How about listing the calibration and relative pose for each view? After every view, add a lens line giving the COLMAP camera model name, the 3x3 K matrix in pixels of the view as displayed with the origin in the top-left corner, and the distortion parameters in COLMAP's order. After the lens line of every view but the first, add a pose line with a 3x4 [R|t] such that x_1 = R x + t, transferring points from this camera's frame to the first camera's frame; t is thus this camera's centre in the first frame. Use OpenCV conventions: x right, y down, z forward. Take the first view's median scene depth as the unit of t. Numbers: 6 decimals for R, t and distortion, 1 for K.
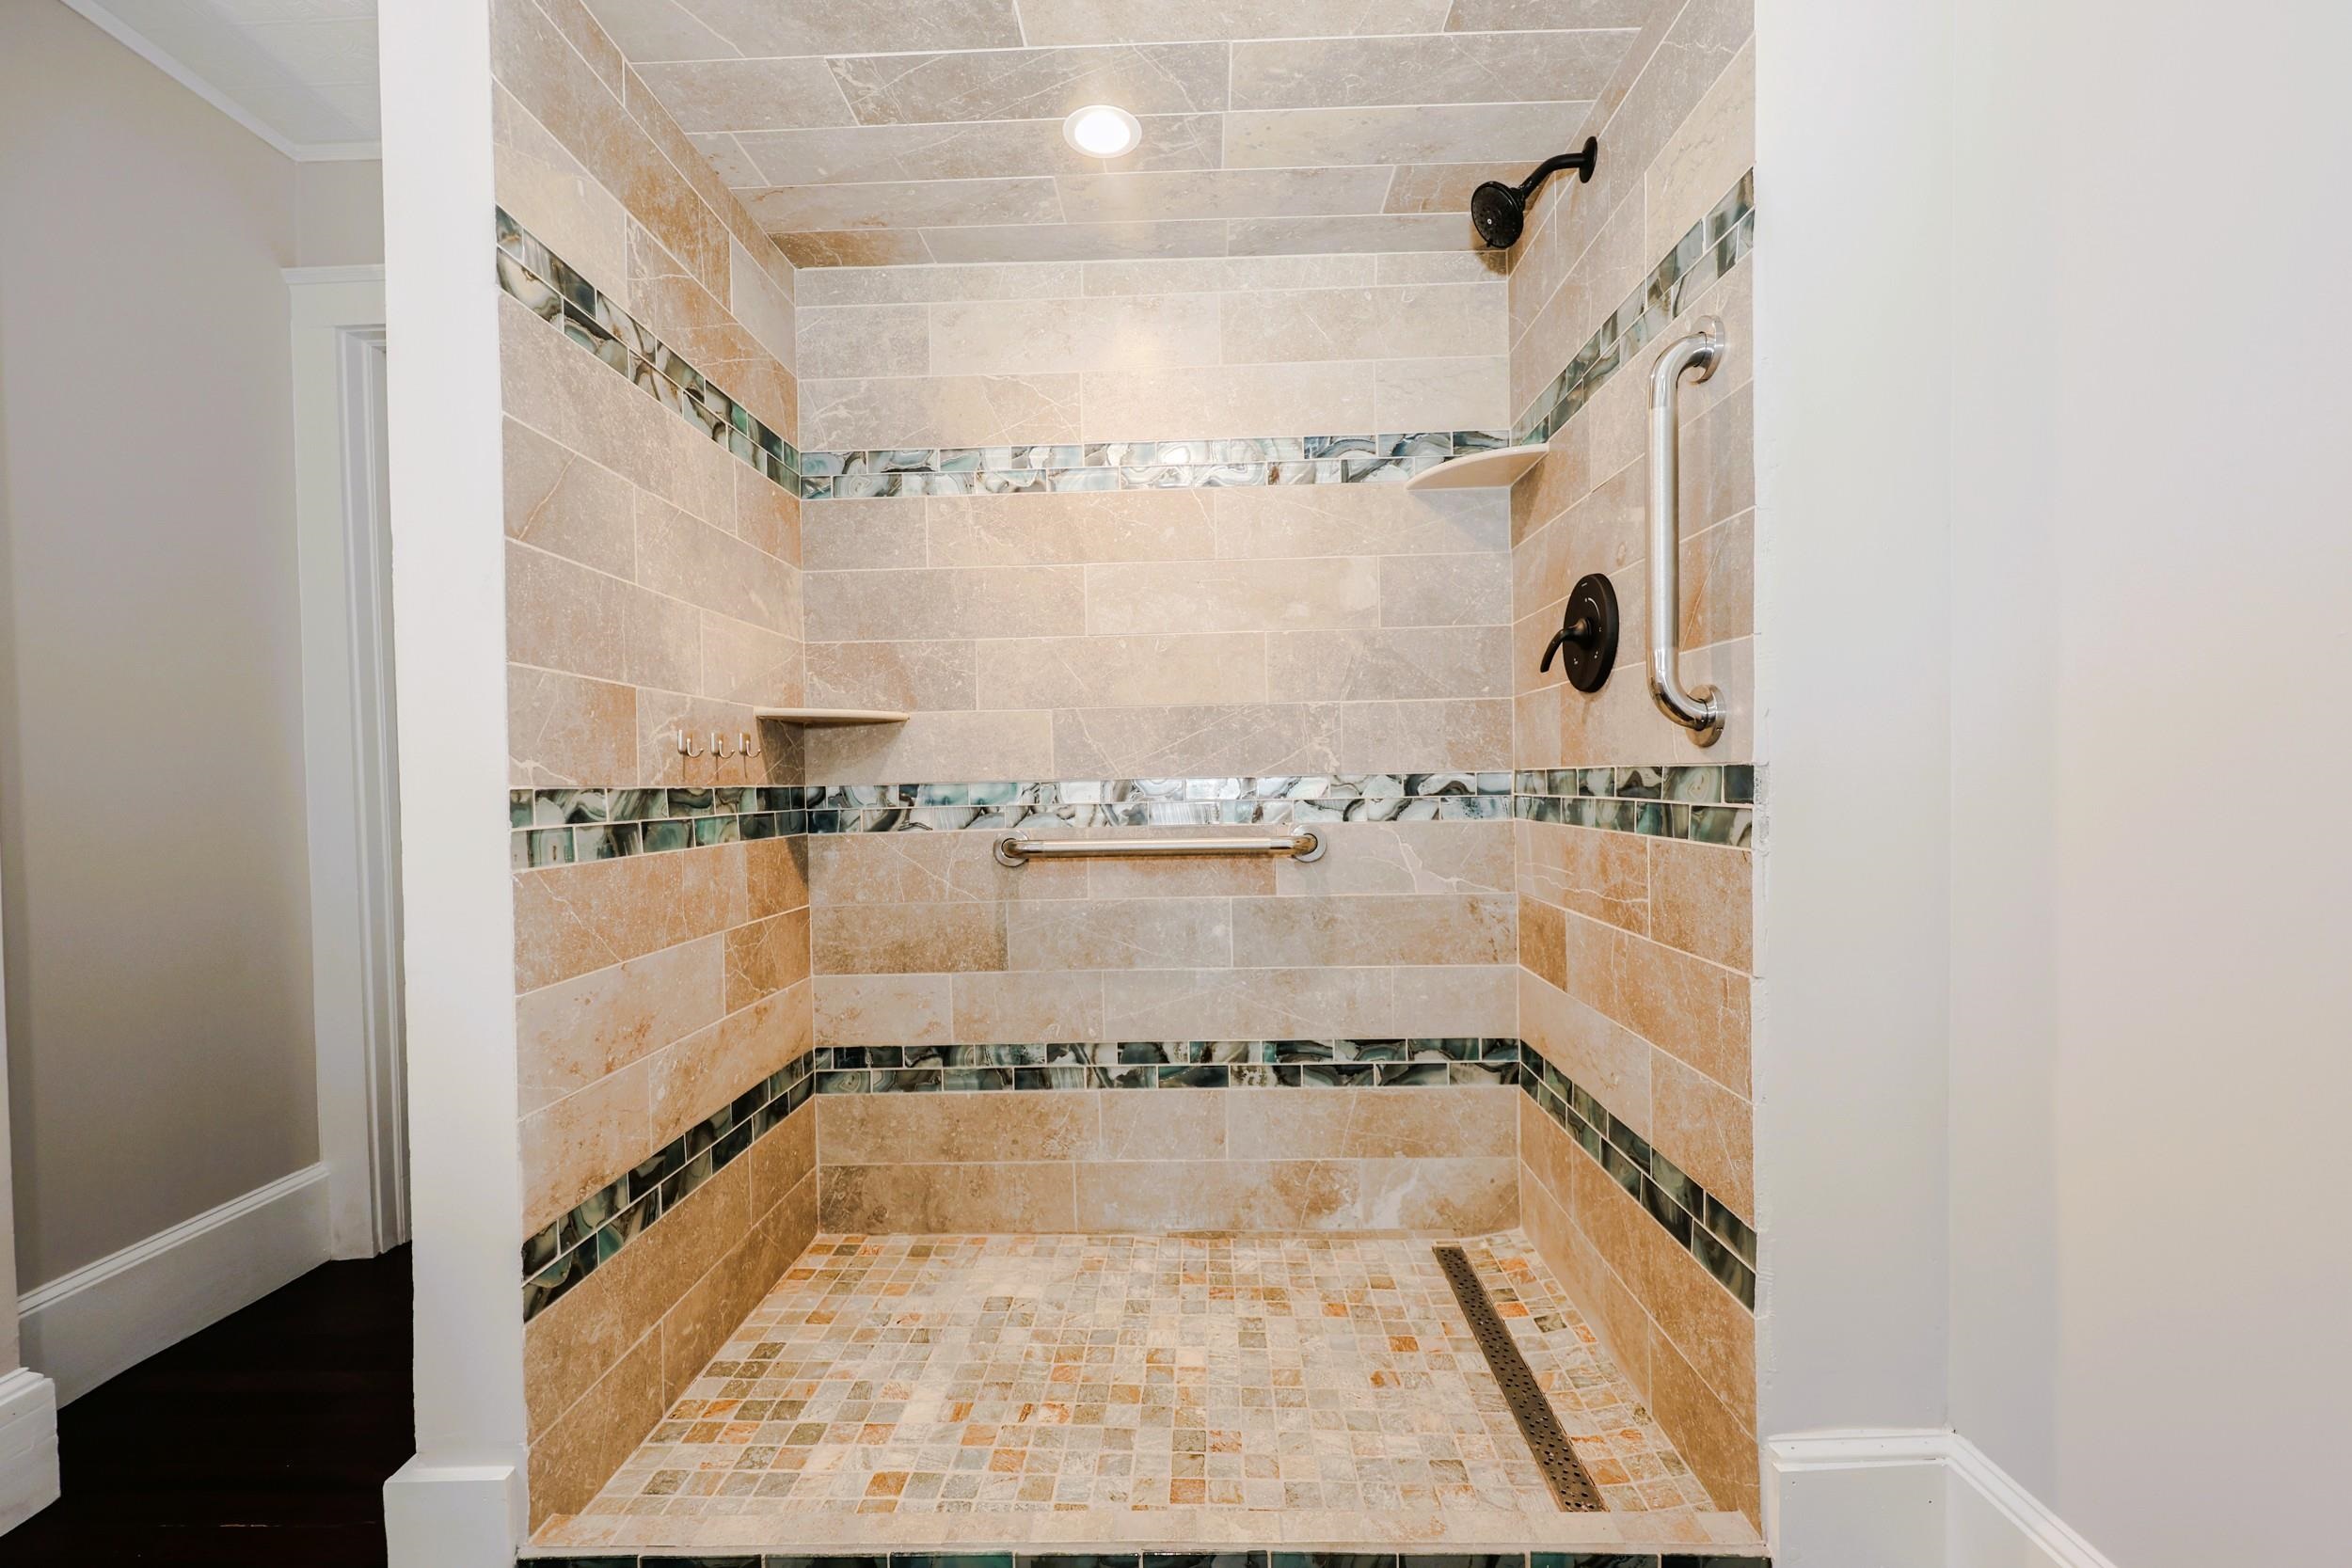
lens RADIAL K [[968.7, 0, 1167.7], [0, 968.7, 788.3], [0, 0, 1]] dist [-0.002021, 0.000247]
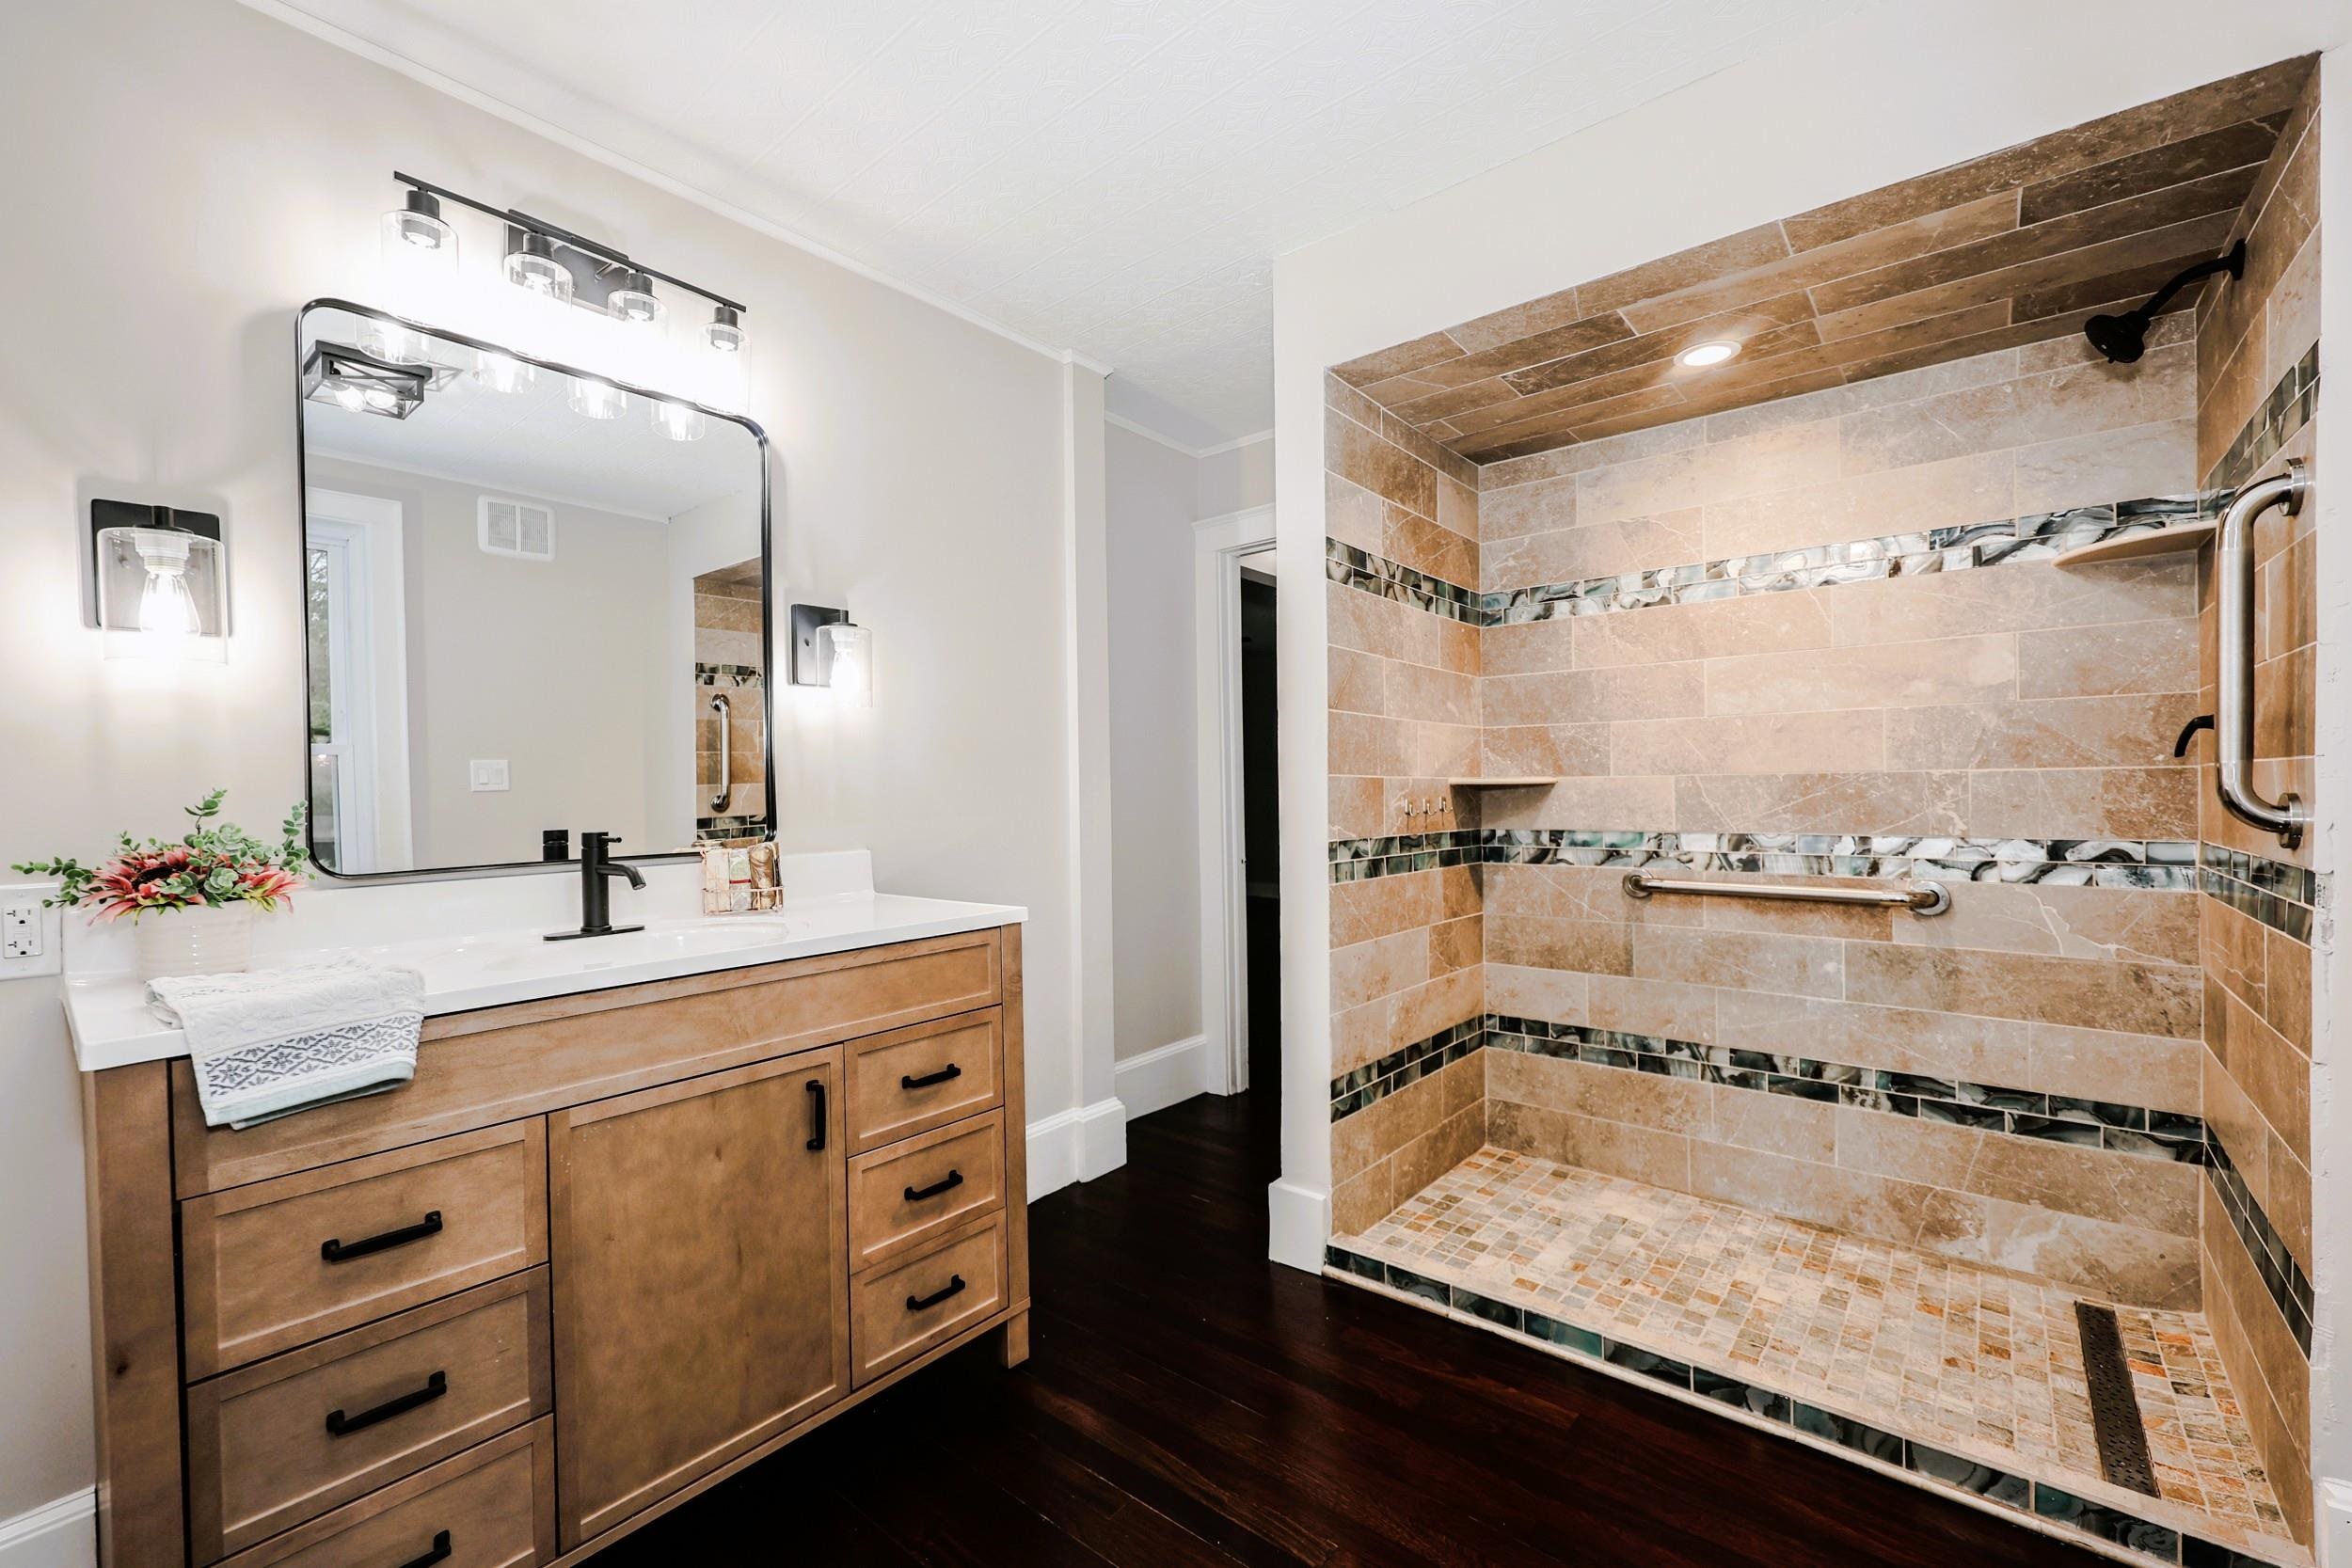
lens RADIAL K [[968.7, 0, 1167.7], [0, 968.7, 788.3], [0, 0, 1]] dist [-0.002021, 0.000247]
pose [[0.782531, 0.012747, -0.622481, 0.150869], [-0.011699, 0.999915, 0.005769, -0.064788], [0.622502, 0.002768, 0.782614, -0.402752]]
